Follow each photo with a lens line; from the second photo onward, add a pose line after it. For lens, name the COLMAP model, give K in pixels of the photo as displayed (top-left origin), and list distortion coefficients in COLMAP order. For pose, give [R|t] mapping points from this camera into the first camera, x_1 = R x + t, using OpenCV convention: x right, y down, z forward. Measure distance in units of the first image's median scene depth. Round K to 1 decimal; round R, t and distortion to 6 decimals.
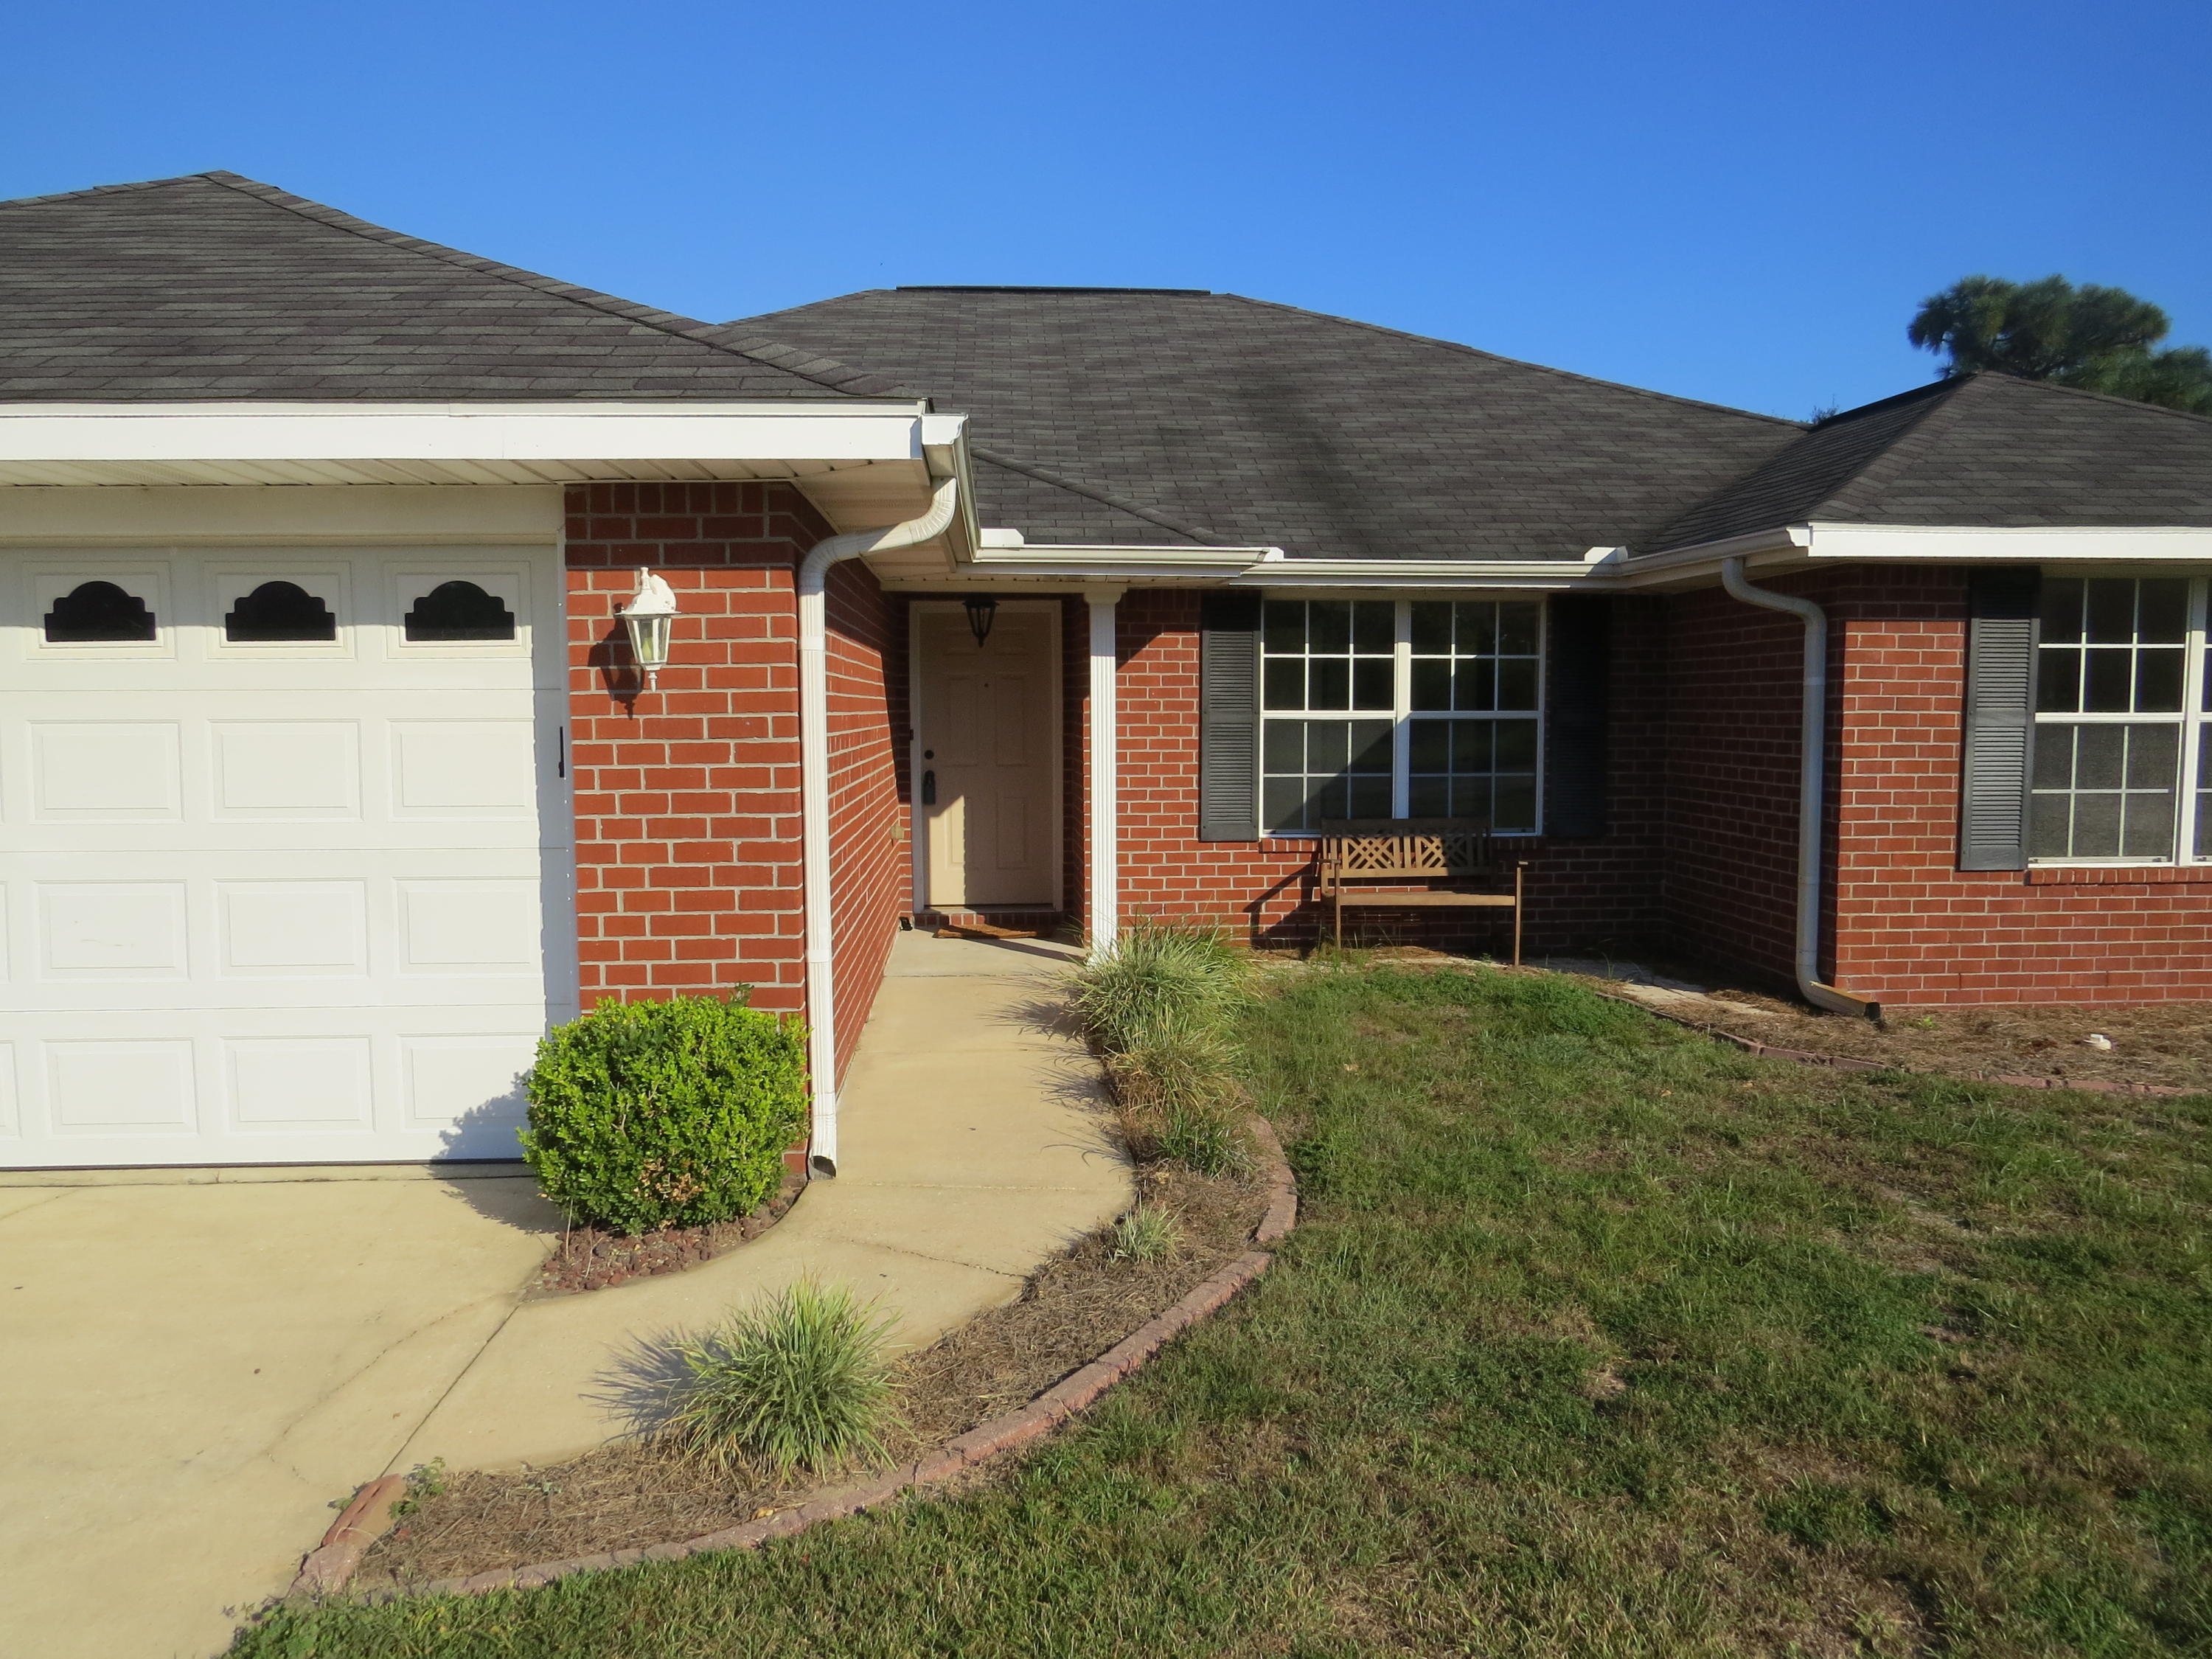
lens RADIAL K [[1588.3, 0, 1101.0], [0, 1588.3, 822.4], [0, 0, 1]] dist [-0.021185, 0.022281]
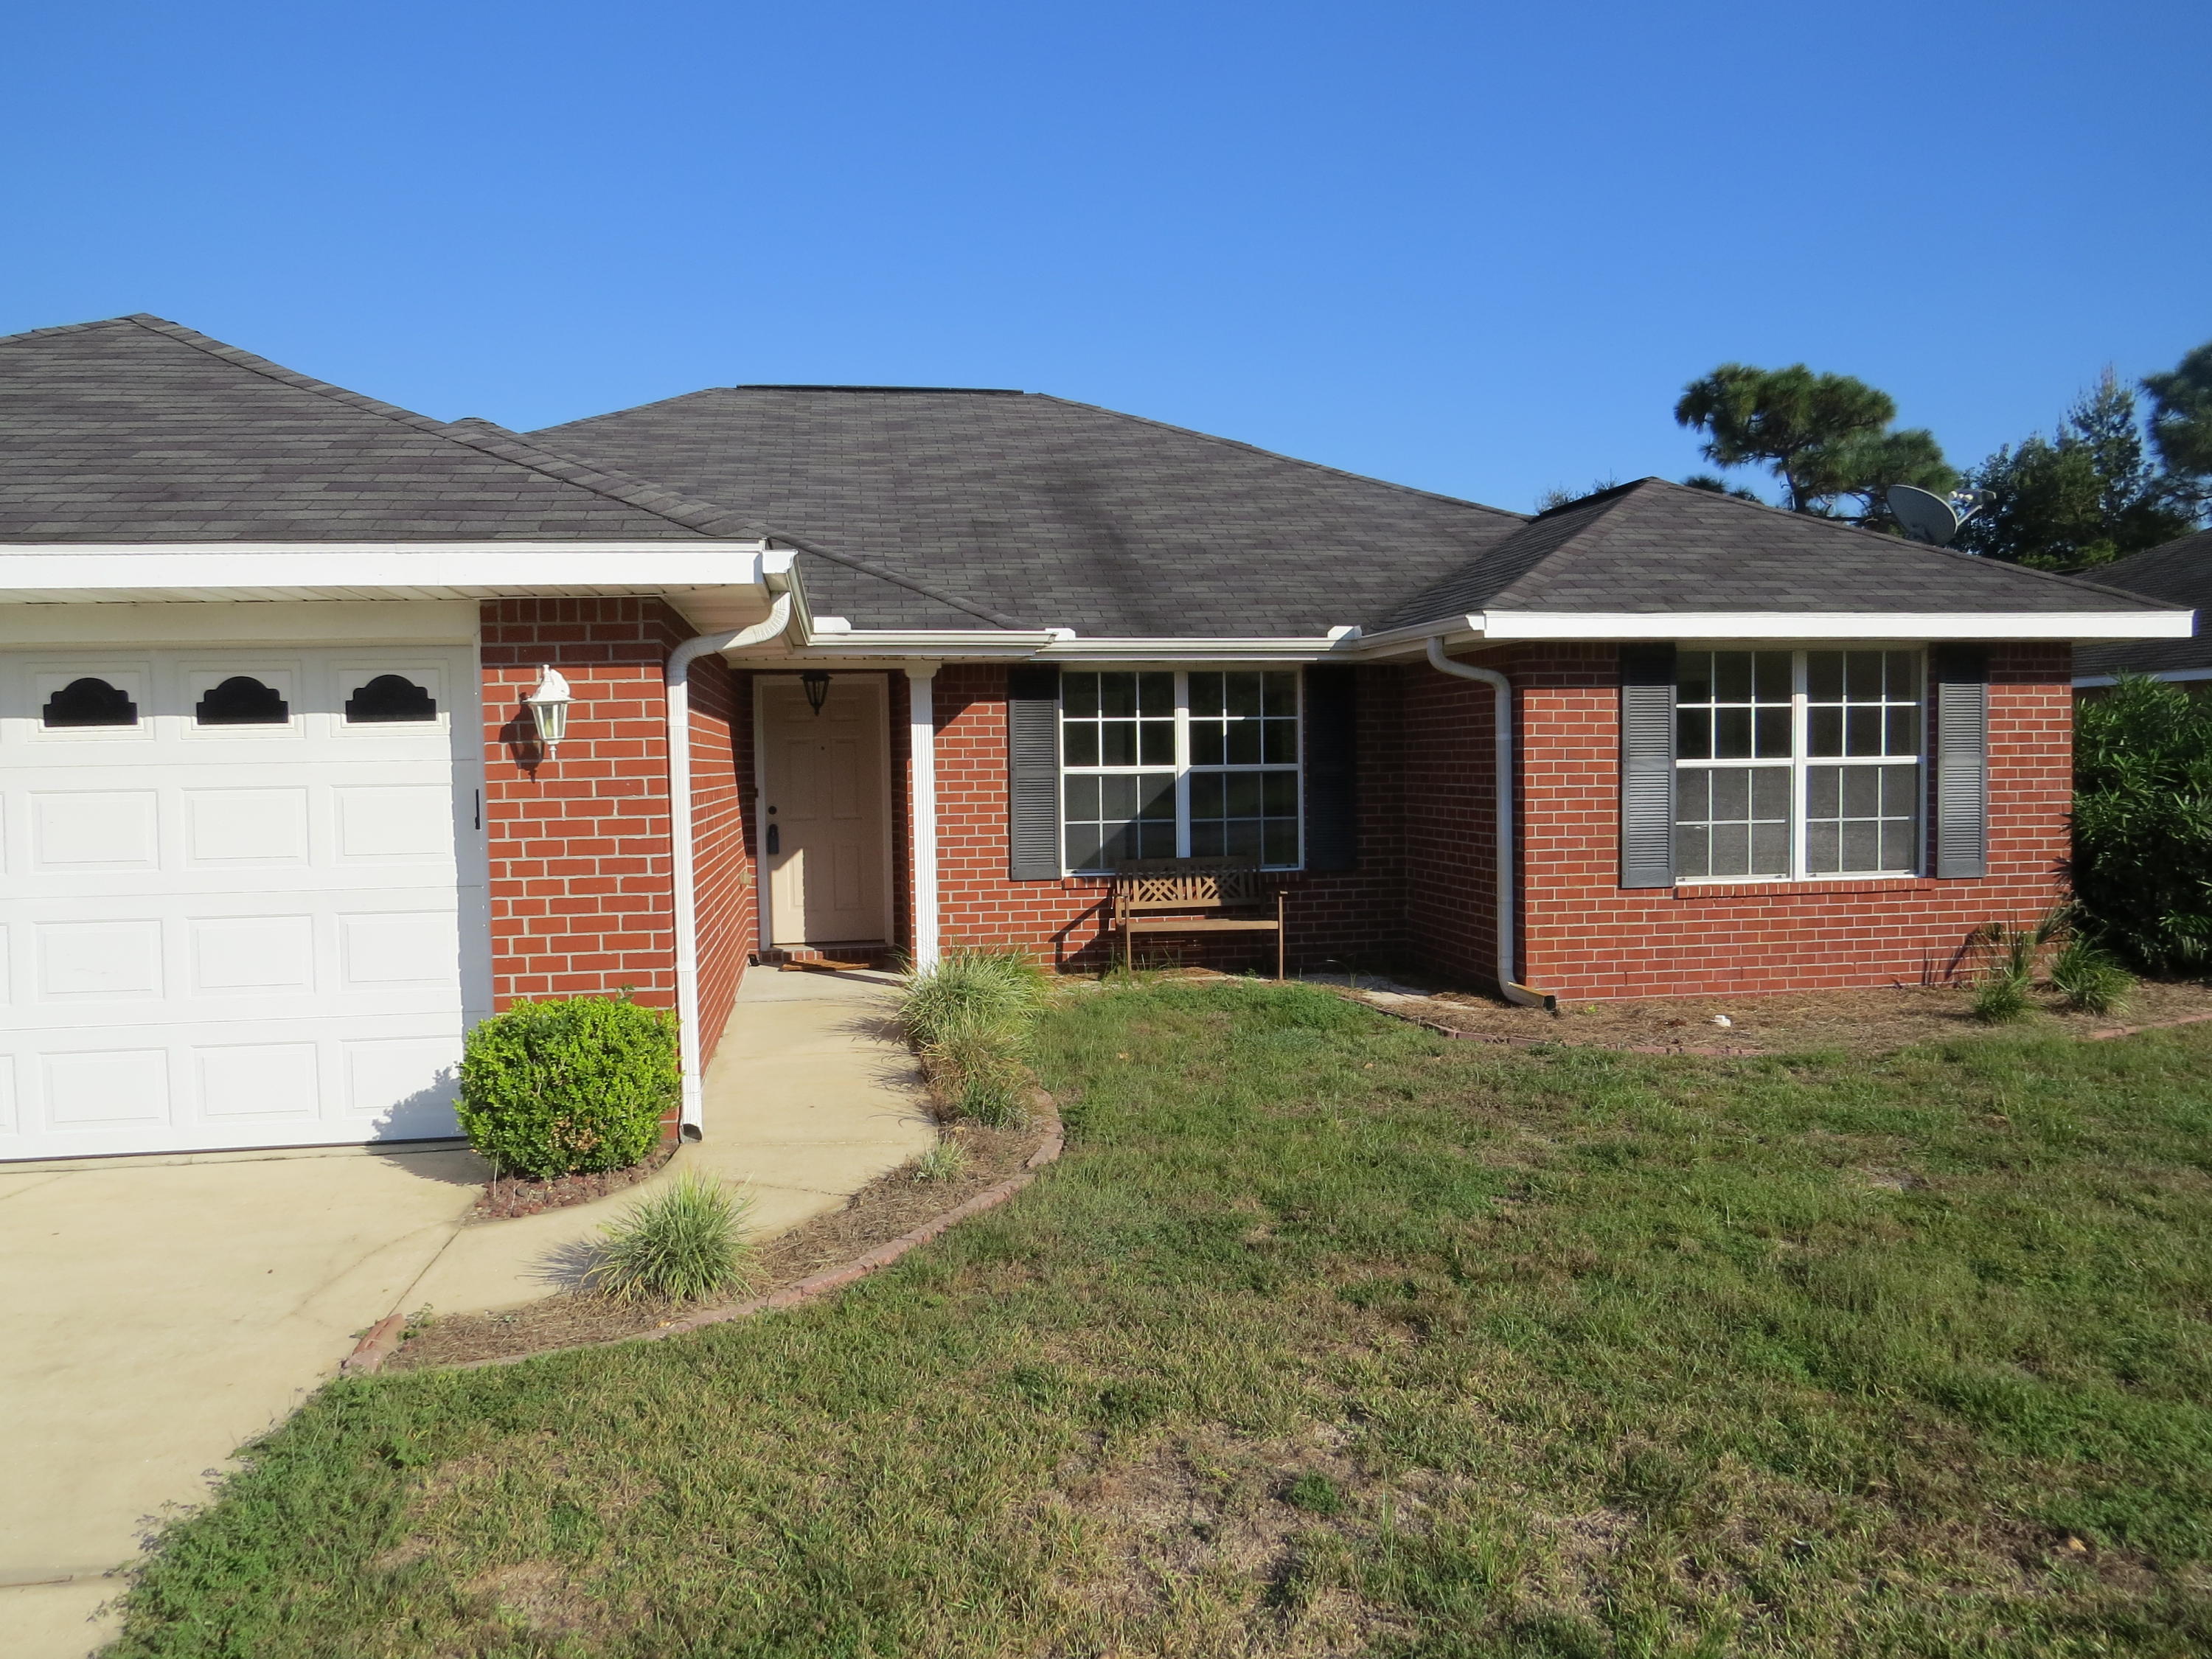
lens RADIAL K [[1588.3, 0, 1101.0], [0, 1588.3, 822.4], [0, 0, 1]] dist [-0.021185, 0.022281]
pose [[0.995258, -0.017974, 0.095600, 0.021381], [0.021333, 0.999186, -0.034238, 0.012511], [-0.094906, 0.036115, 0.994831, -0.190435]]
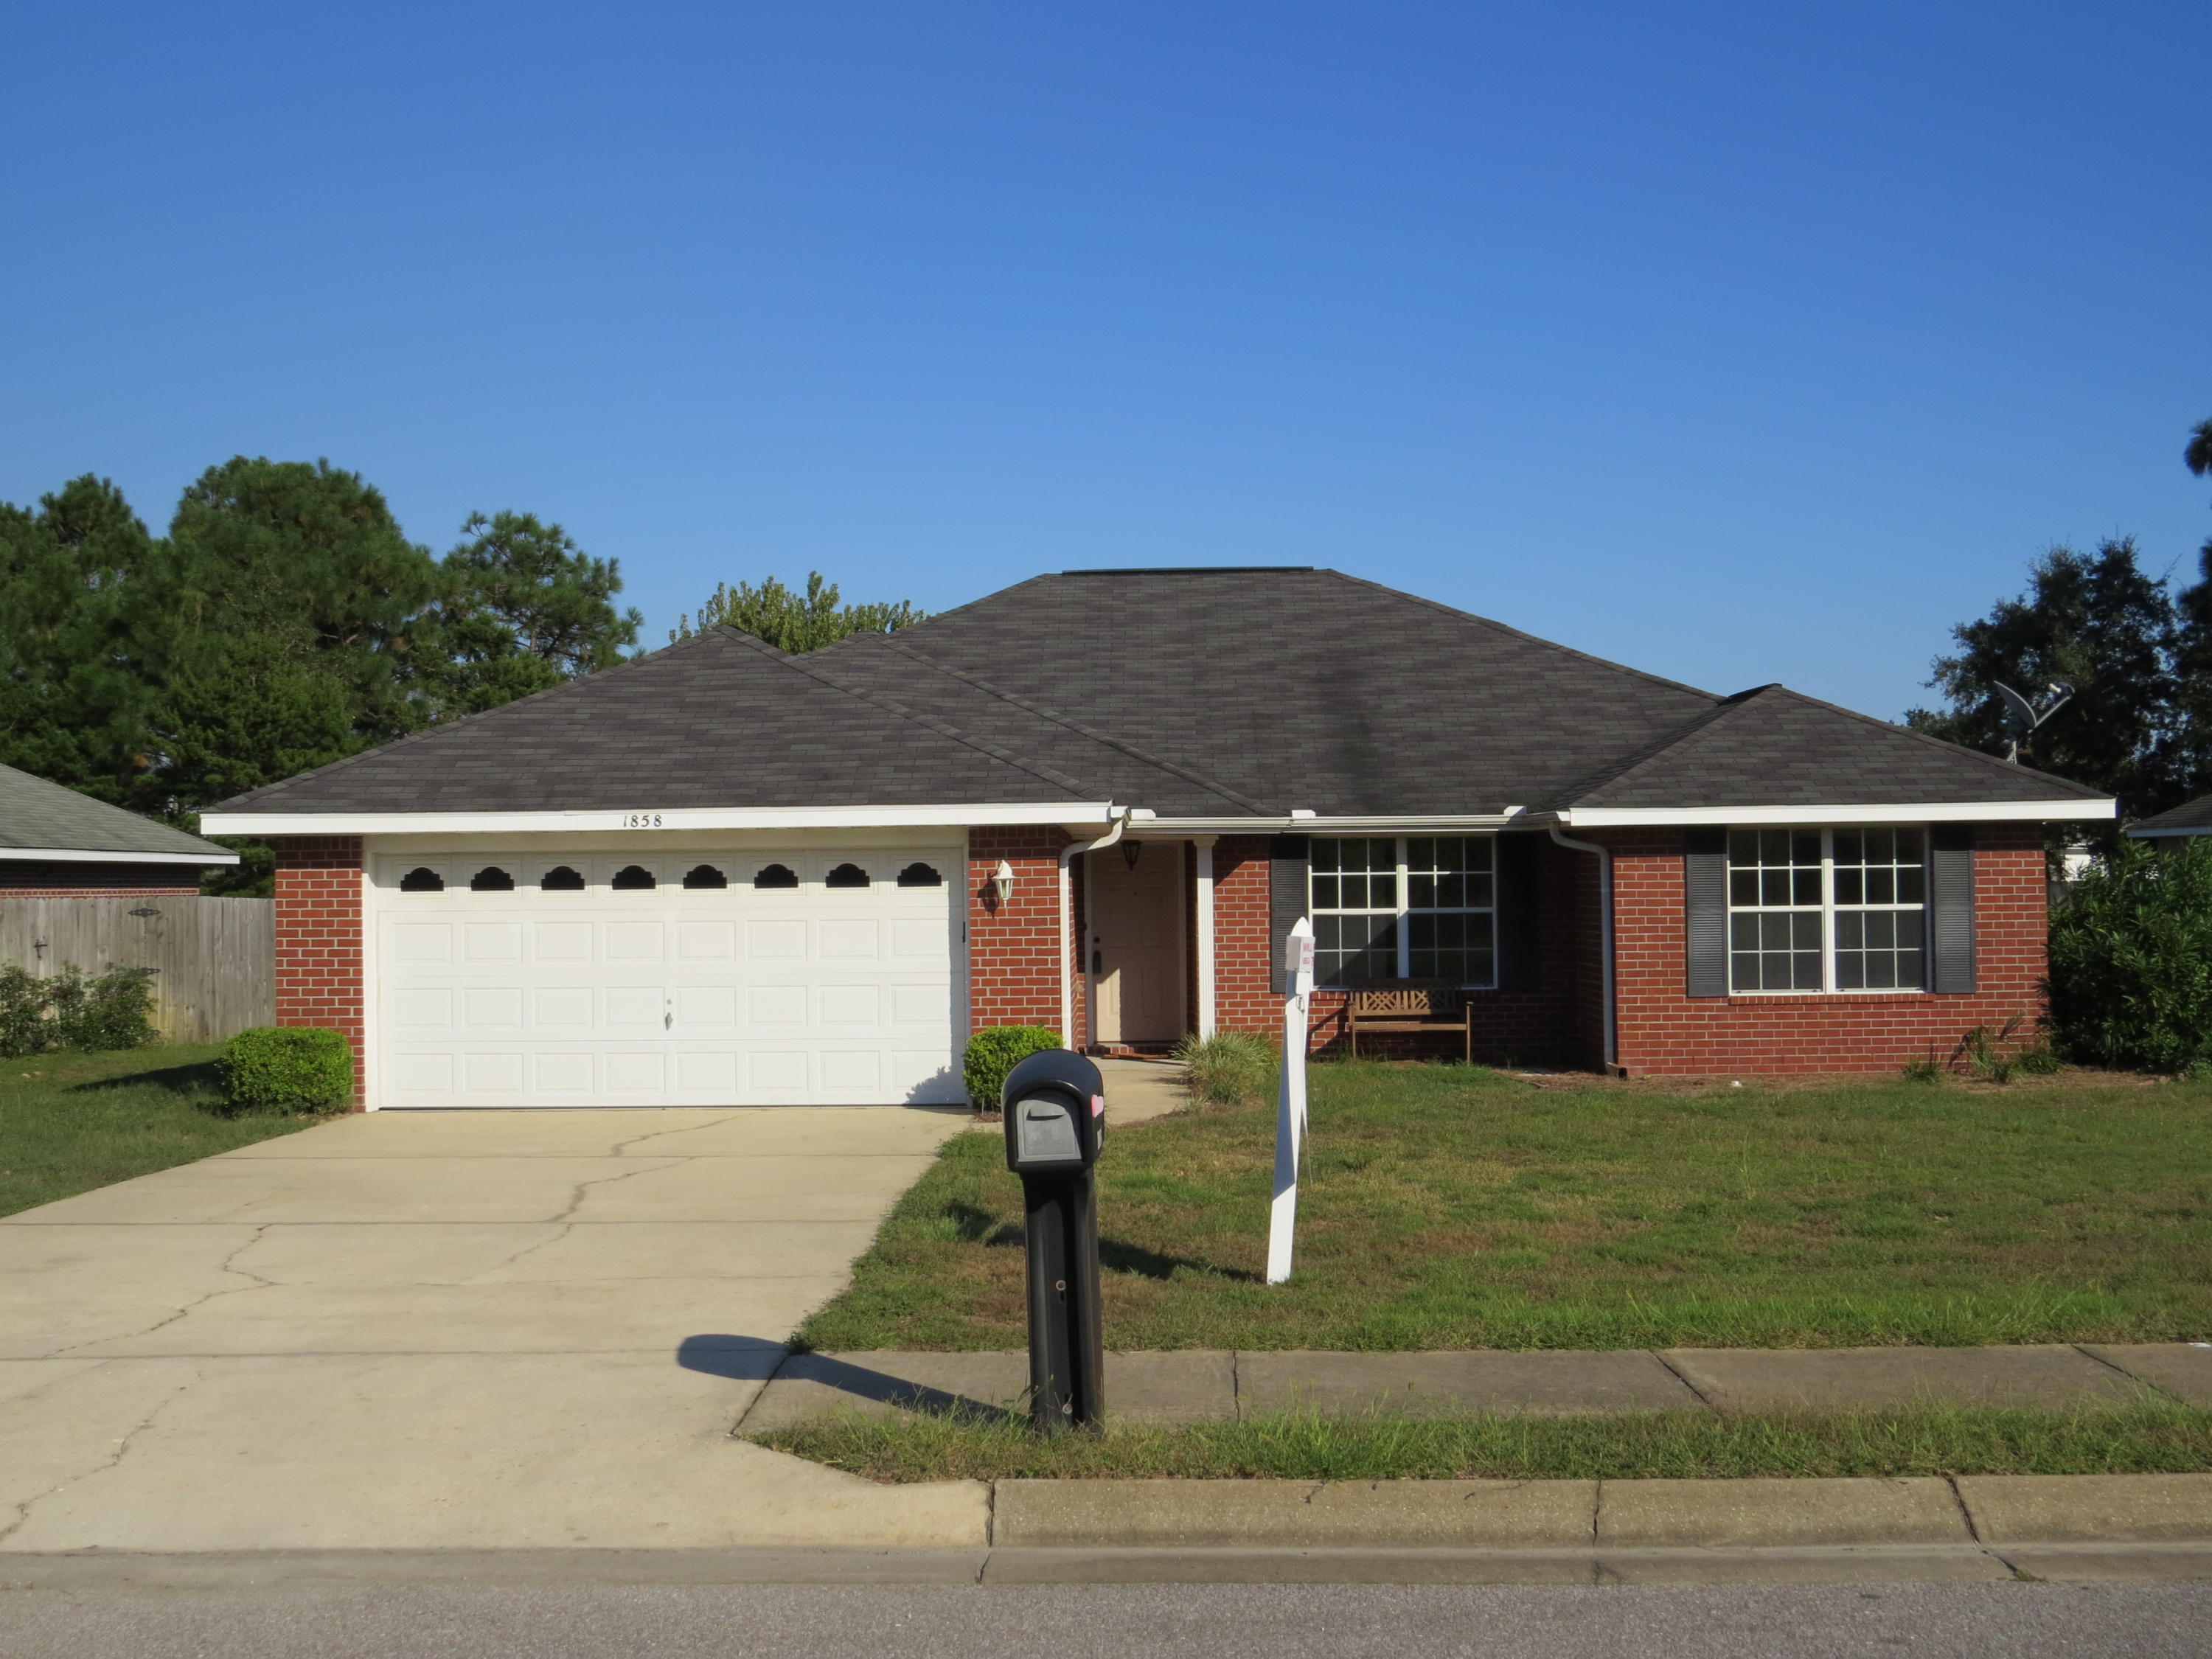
lens RADIAL K [[2615.0, 0, 1102.1], [0, 2615.0, 758.4], [0, 0, 1]] dist [-0.130633, -0.006160]
pose [[0.996400, -0.013222, -0.083739, 0.137642], [0.002861, 0.992445, -0.122654, 0.117206], [0.084728, 0.121973, 0.988910, -1.906680]]
